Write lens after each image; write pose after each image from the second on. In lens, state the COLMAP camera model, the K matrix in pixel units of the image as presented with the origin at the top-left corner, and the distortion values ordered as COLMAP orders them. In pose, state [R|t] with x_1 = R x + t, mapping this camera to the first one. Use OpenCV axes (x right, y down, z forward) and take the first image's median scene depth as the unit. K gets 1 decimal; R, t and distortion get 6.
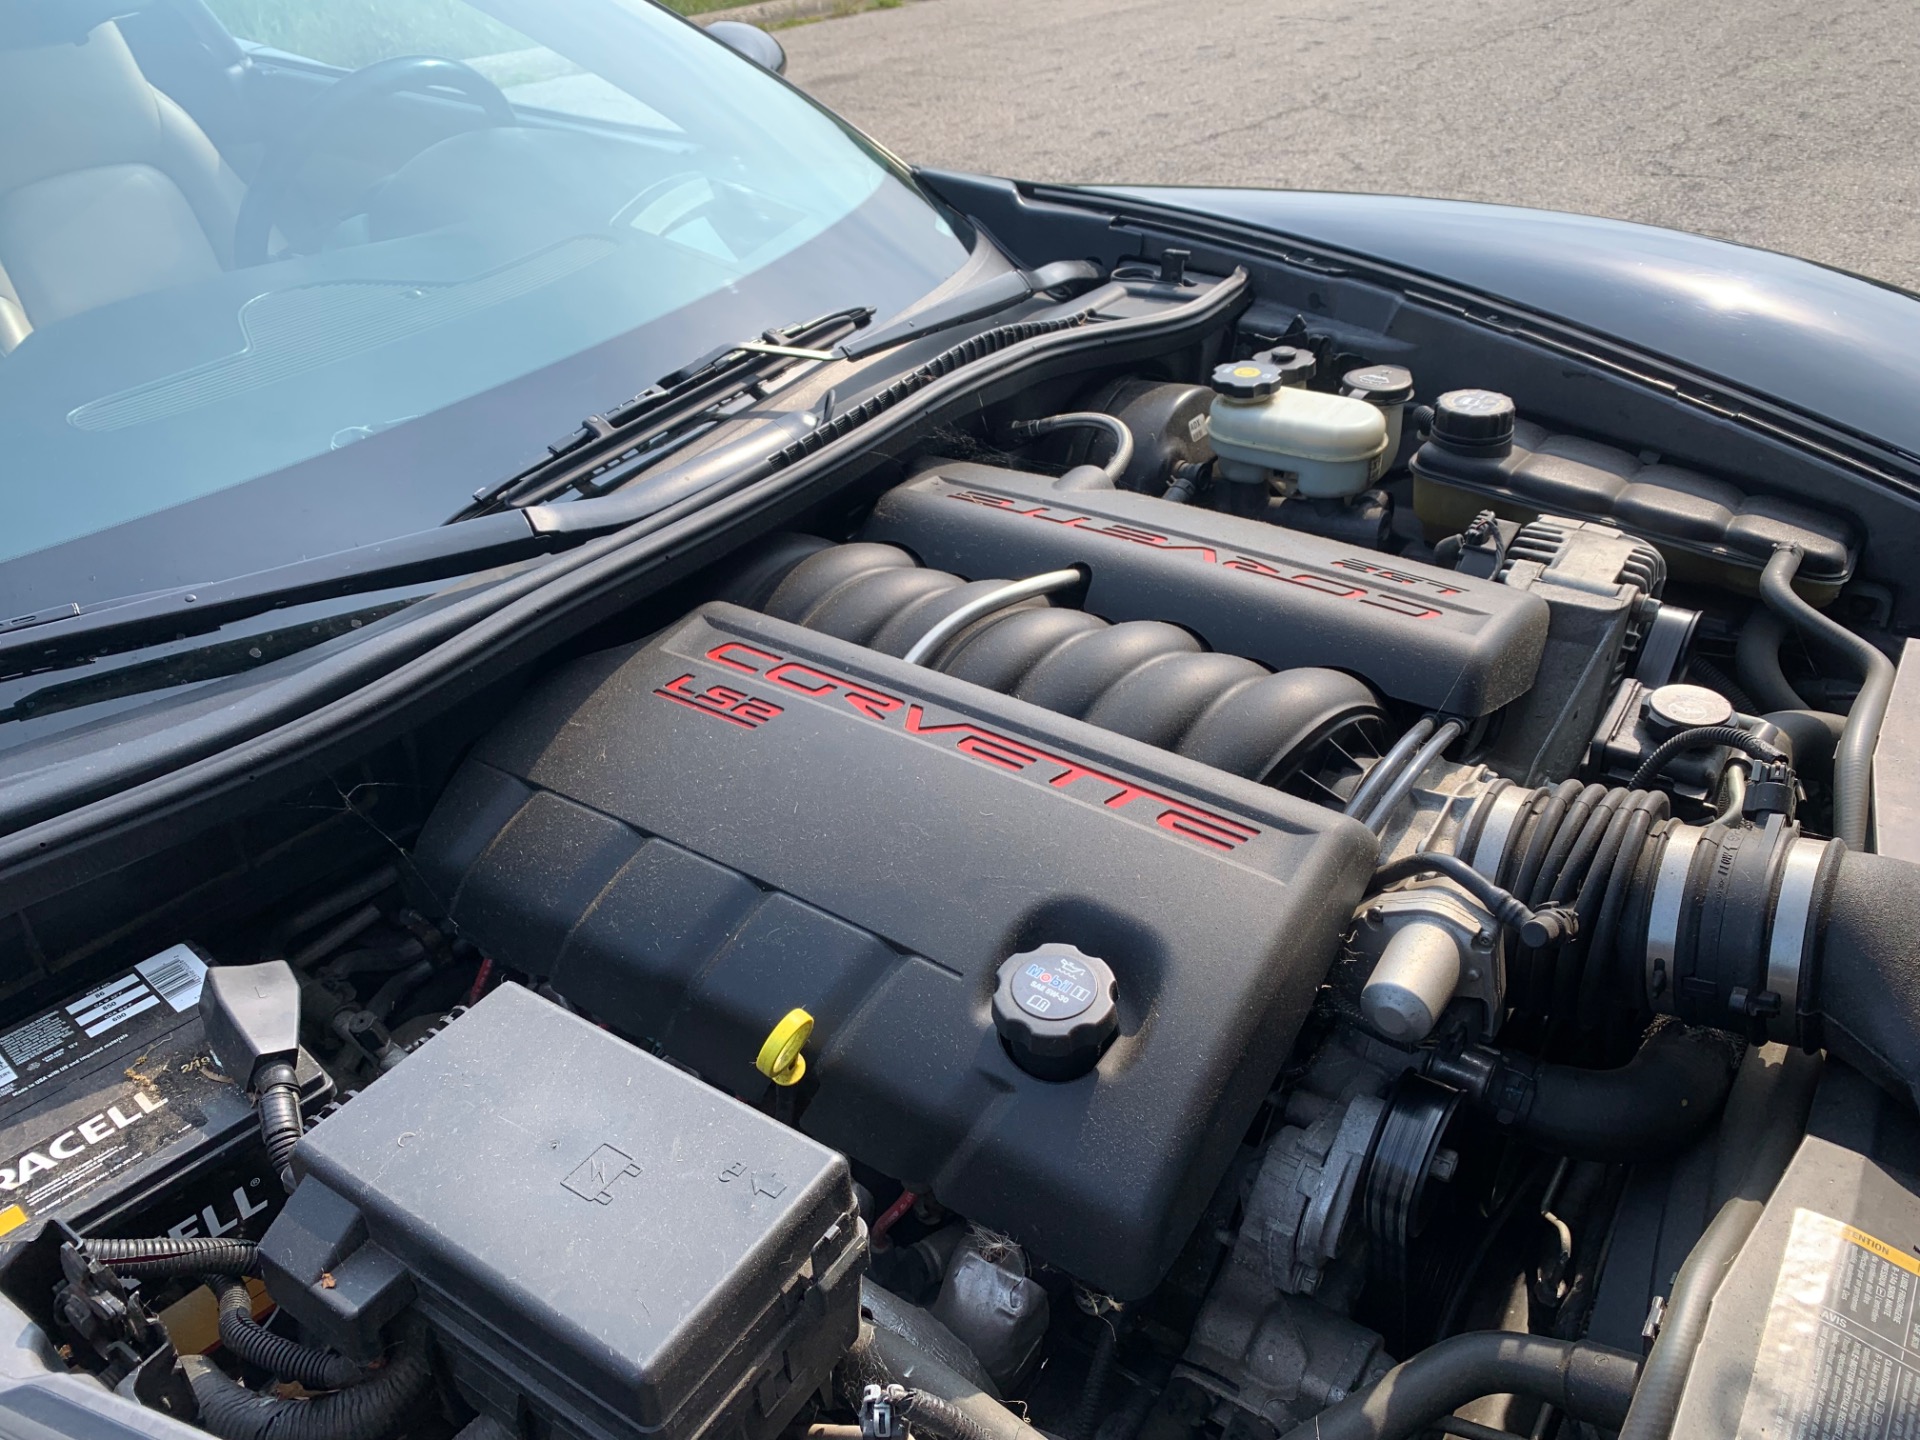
lens RADIAL K [[1544.1, 0, 960.0], [0, 1544.1, 720.0], [0, 0, 1]] dist [0.001735, -0.005623]
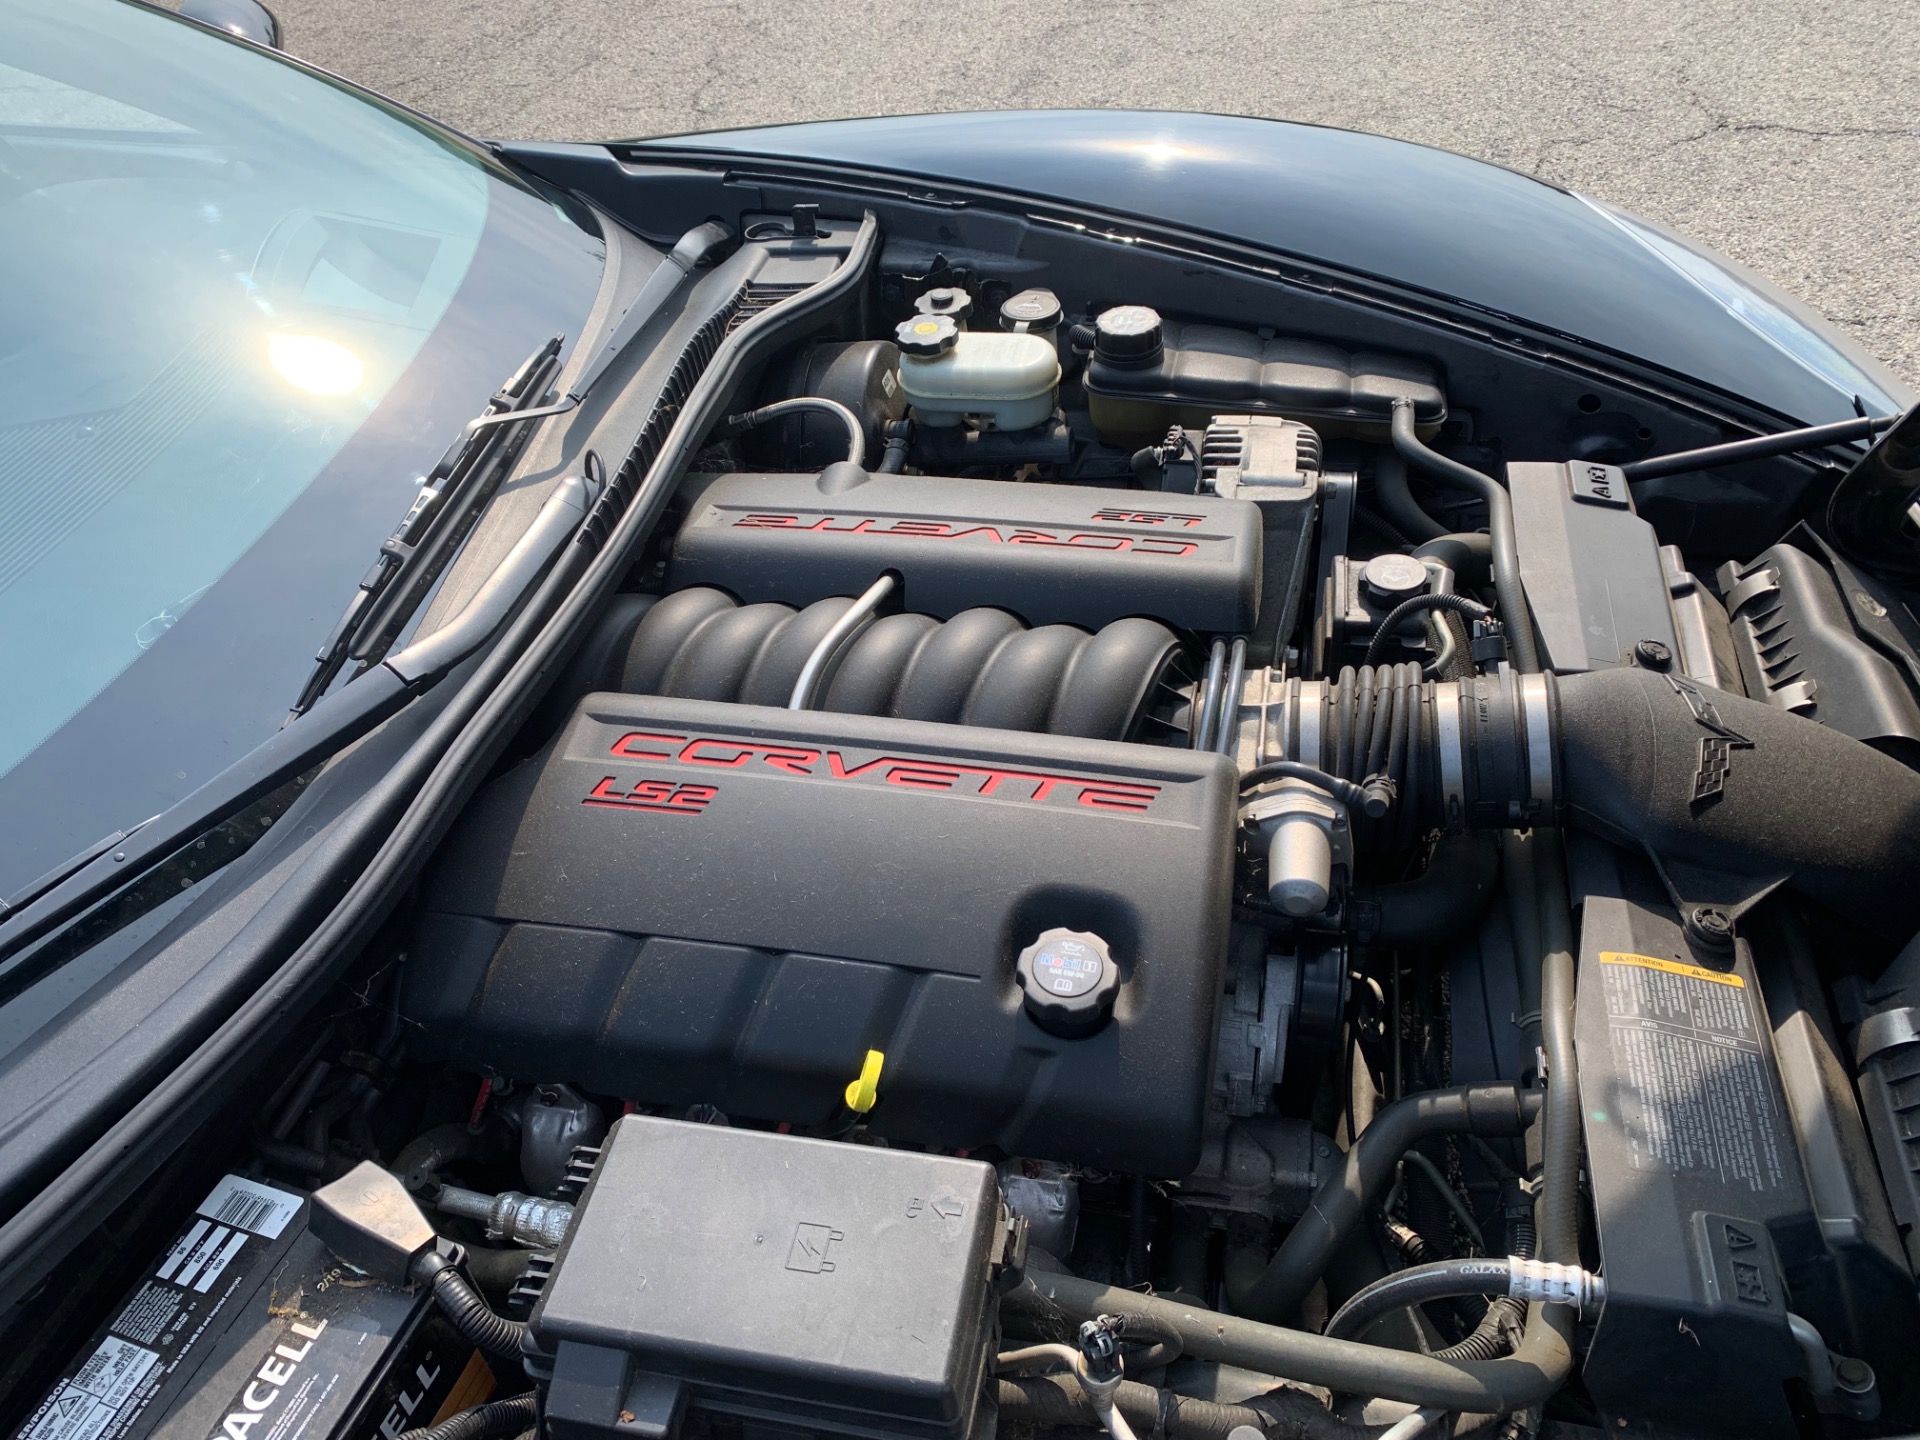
lens RADIAL K [[1559.3, 0, 930.7], [0, 1559.3, 745.5], [0, 0, 1]] dist [0.025512, -0.046962]
pose [[0.920083, -0.282741, 0.271117, -0.258077], [0.236756, 0.952779, 0.190156, -0.204912], [-0.312080, -0.110771, 0.943576, -0.098773]]
